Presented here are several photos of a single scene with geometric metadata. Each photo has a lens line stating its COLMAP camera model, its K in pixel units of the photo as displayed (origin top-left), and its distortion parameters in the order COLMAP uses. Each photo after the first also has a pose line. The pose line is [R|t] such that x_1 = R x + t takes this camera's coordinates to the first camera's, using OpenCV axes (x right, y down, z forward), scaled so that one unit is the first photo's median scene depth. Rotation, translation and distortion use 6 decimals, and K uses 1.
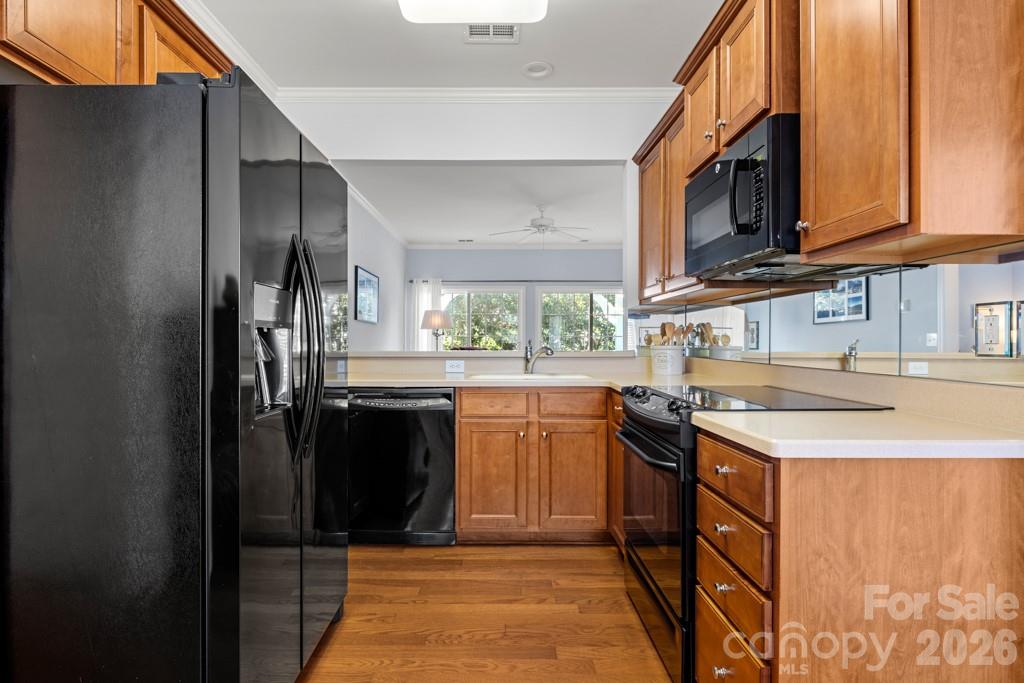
lens RADIAL K [[530.4, 0, 507.7], [0, 530.4, 341.3], [0, 0, 1]] dist [-0.004281, -0.000086]
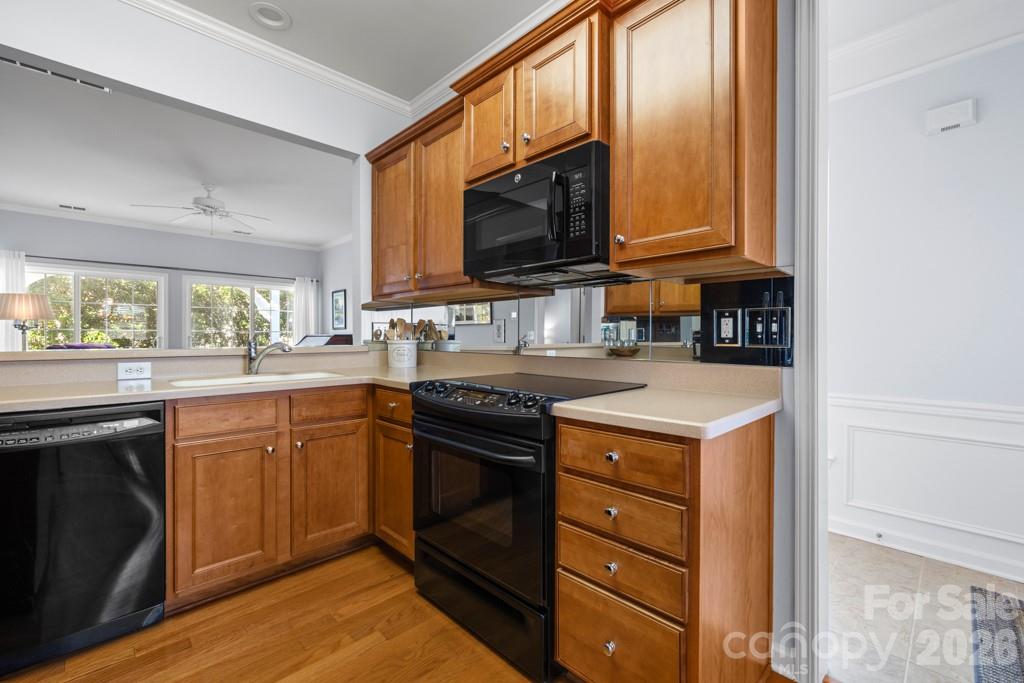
lens RADIAL K [[433.9, 0, 512.4], [0, 433.9, 339.8], [0, 0, 1]] dist [0.005047, -0.000723]
pose [[0.719643, -0.005520, 0.694323, -0.169539], [0.000640, 0.999973, 0.007286, 0.001126], [-0.694344, -0.004799, 0.719627, 0.253769]]
